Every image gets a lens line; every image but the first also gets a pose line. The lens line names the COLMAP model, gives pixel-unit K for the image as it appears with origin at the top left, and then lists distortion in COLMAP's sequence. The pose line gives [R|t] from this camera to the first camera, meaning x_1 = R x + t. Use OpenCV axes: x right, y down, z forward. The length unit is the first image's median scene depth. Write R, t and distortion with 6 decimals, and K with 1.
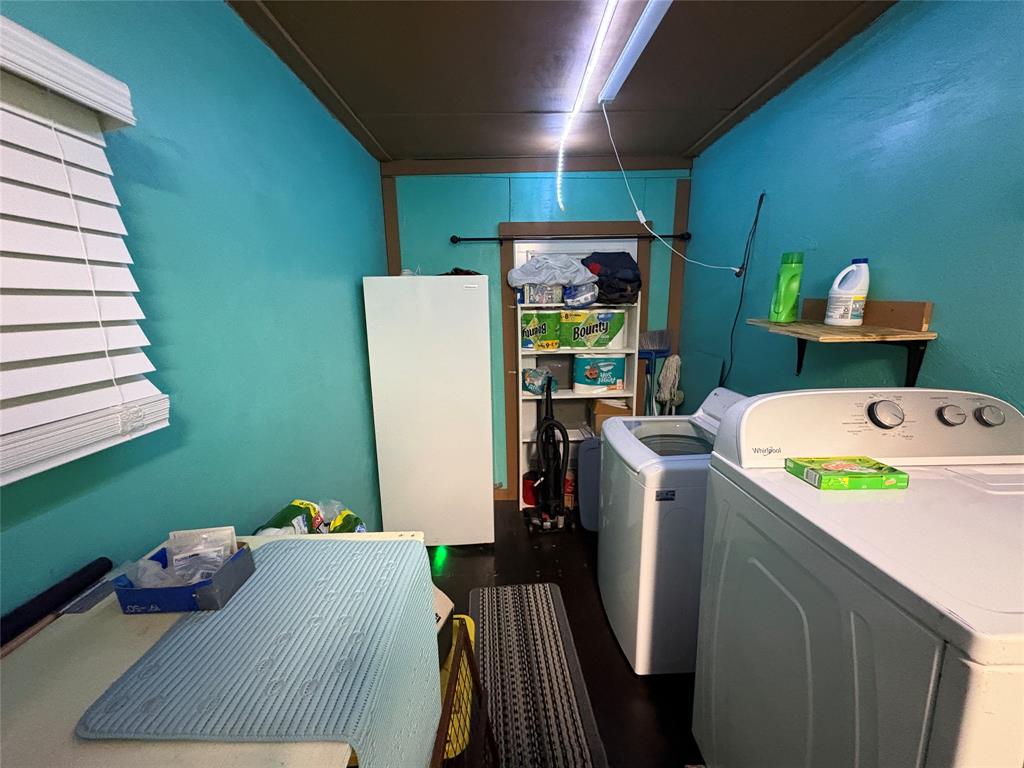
lens RADIAL K [[404.0, 0, 516.8], [0, 404.0, 385.1], [0, 0, 1]] dist [-0.000509, 0.000514]
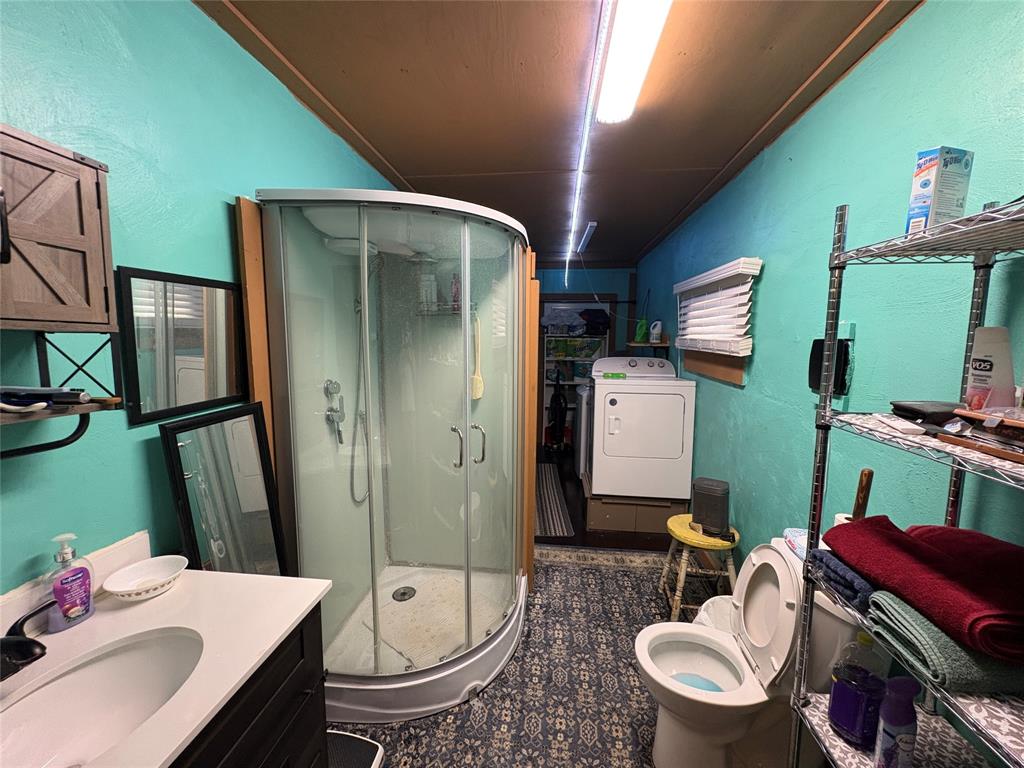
lens RADIAL K [[404.0, 0, 512.9], [0, 404.0, 388.5], [0, 0, 1]] dist [-0.000509, 0.000514]
pose [[0.993071, 0.040814, -0.110196, 0.076786], [-0.050262, 0.995166, -0.084368, 0.241602], [0.106220, 0.089322, 0.990323, -0.963172]]
